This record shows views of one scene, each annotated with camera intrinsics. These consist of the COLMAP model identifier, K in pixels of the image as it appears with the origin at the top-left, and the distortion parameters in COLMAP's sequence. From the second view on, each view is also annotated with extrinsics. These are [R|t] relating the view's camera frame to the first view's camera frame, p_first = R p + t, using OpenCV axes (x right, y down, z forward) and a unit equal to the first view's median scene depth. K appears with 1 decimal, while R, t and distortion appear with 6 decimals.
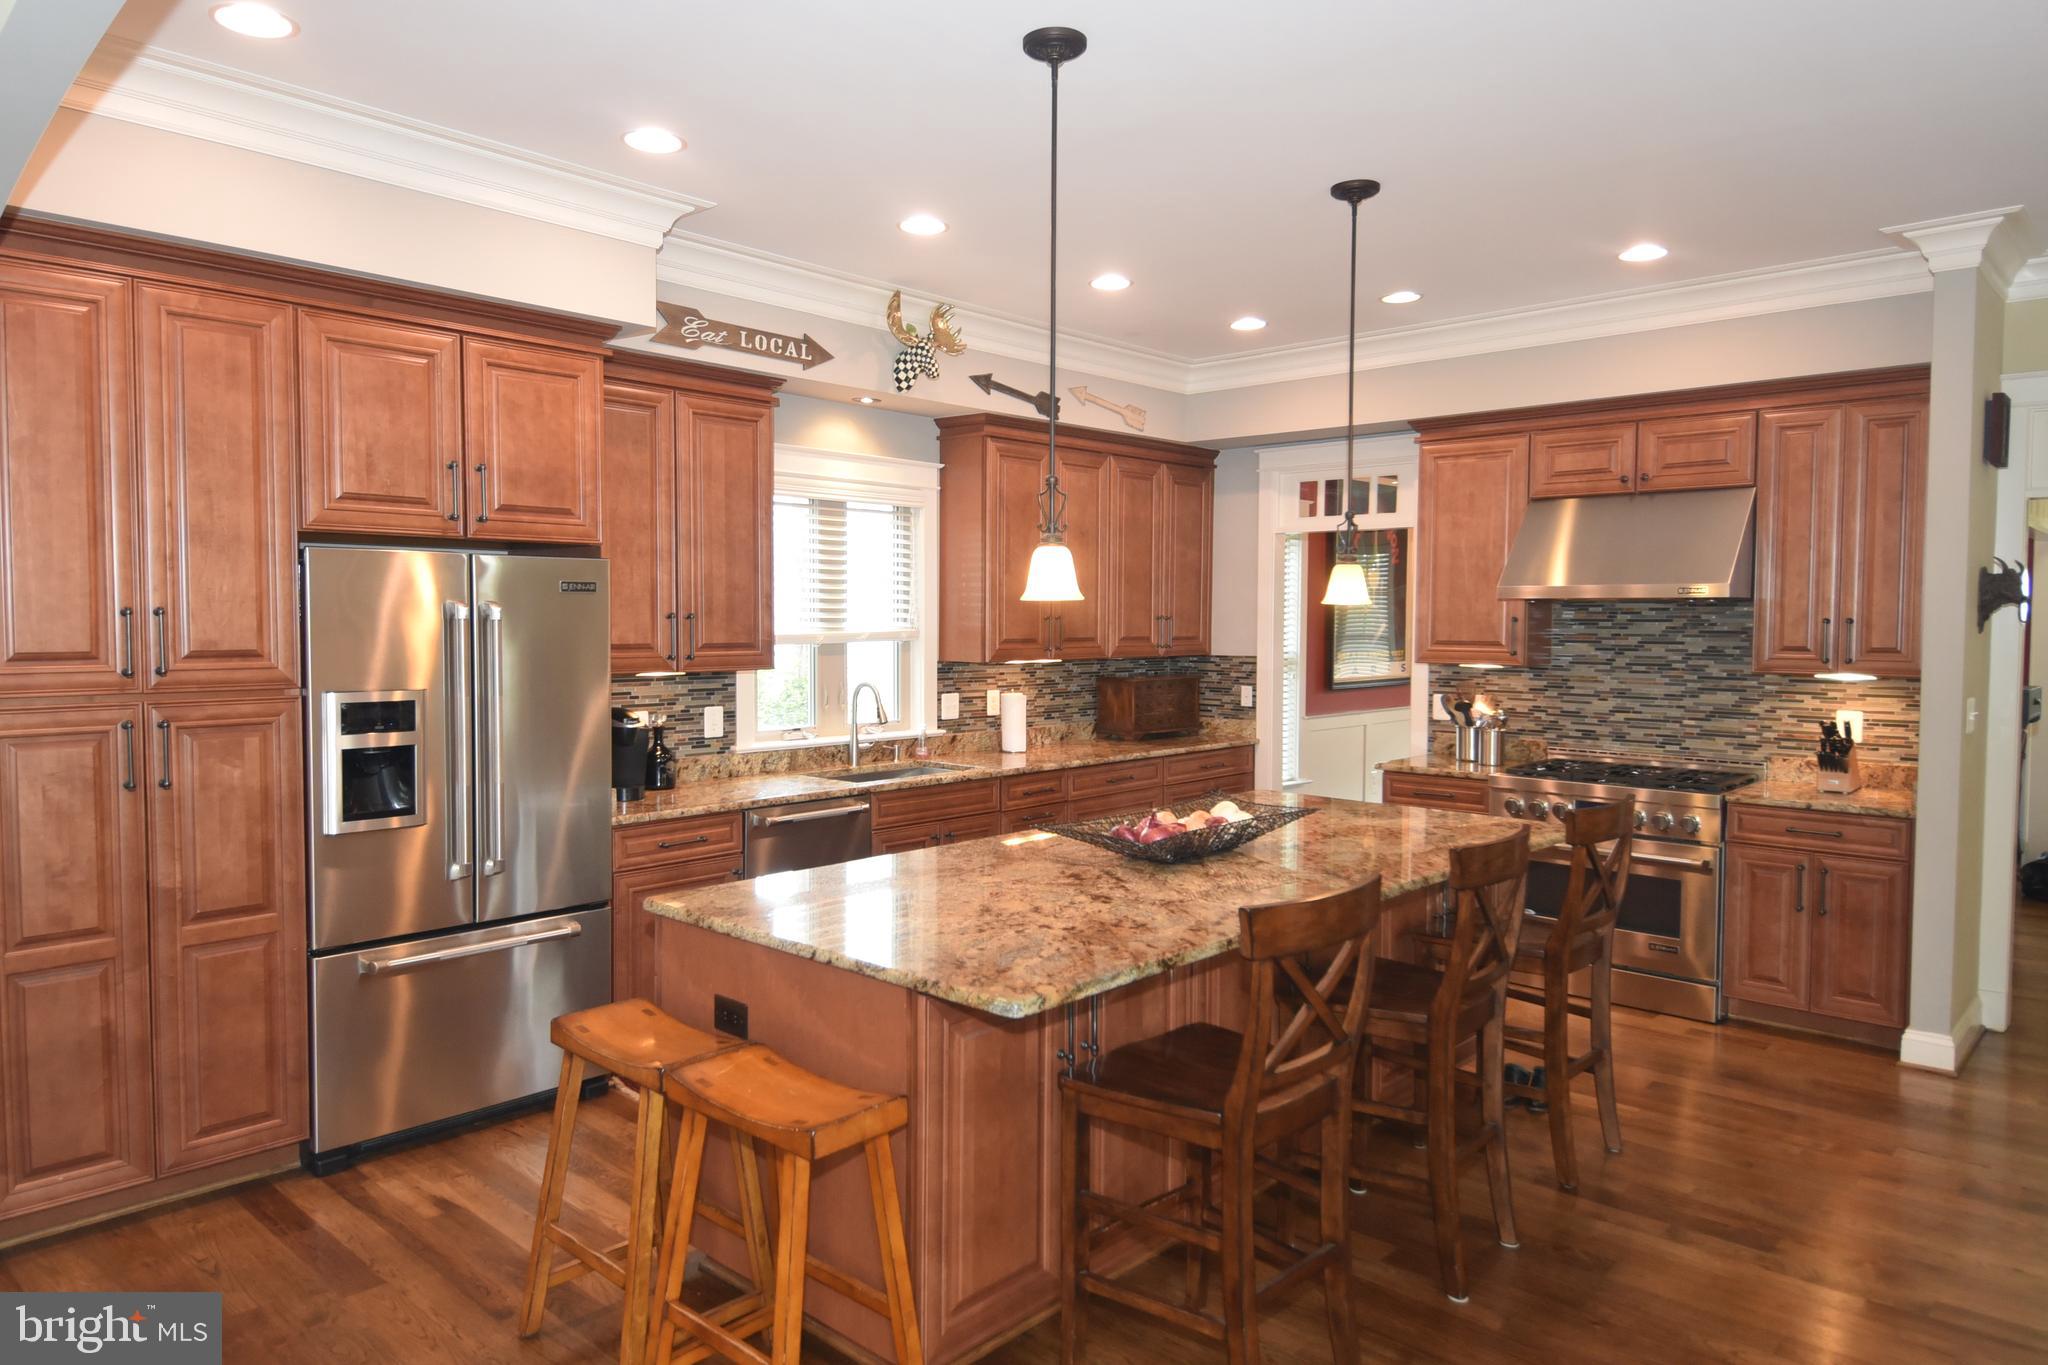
lens RADIAL K [[1305.7, 0, 952.2], [0, 1305.7, 667.8], [0, 0, 1]] dist [0.035022, -0.032947]
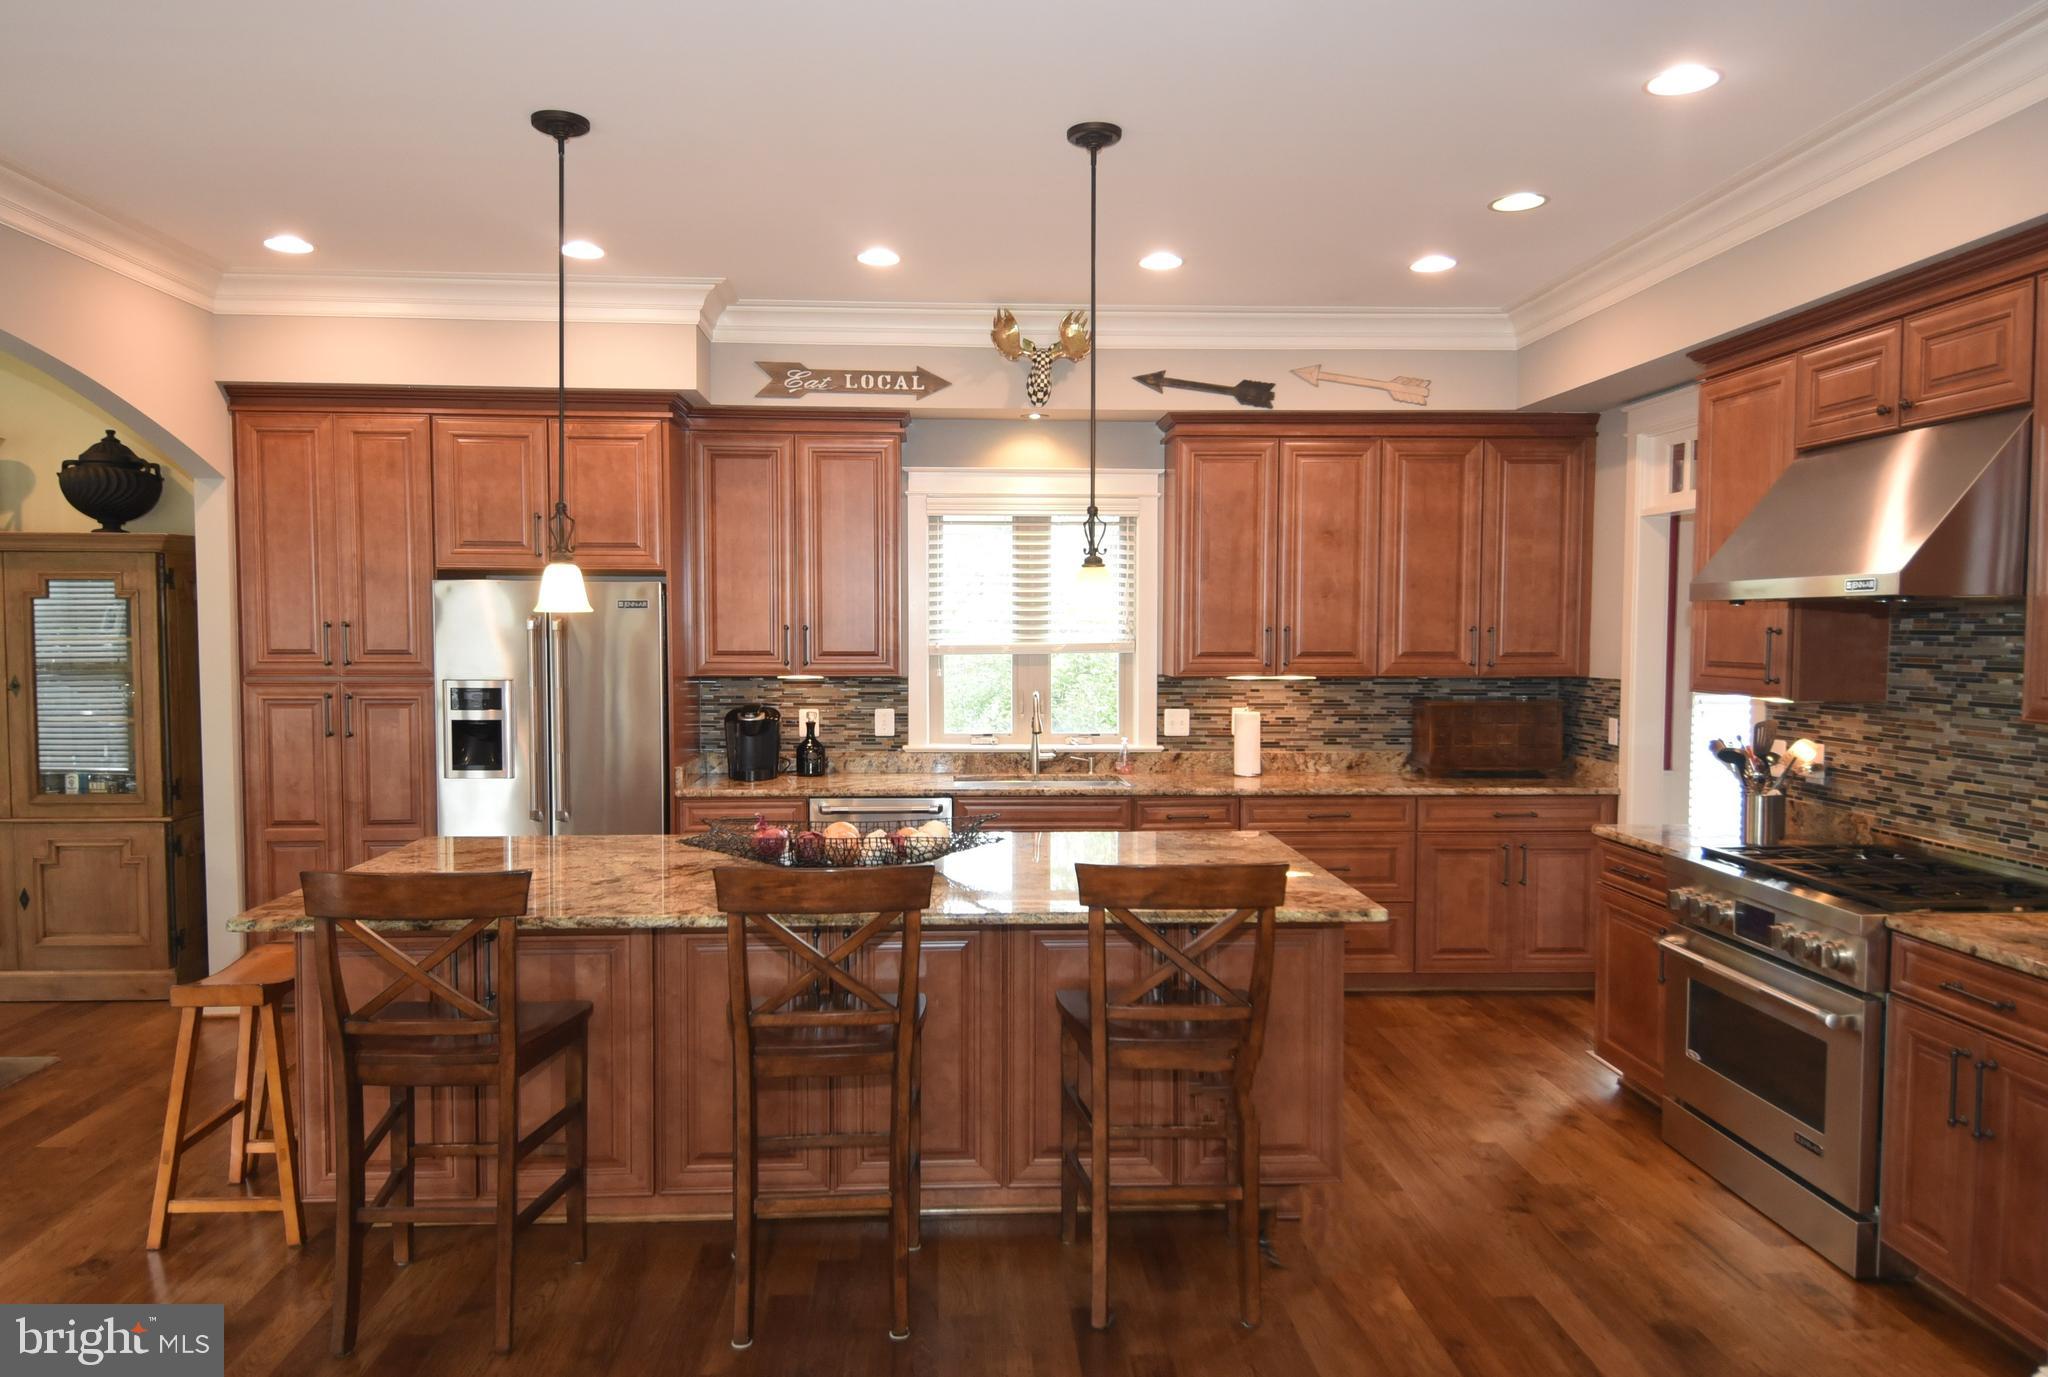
lens RADIAL K [[1305.7, 0, 966.6], [0, 1305.7, 688.0], [0, 0, 1]] dist [0.035022, -0.032947]
pose [[0.722460, 0.030385, -0.690745, 0.595233], [-0.027220, 0.999509, 0.015498, -0.006759], [0.690877, 0.007605, 0.722933, 0.222188]]
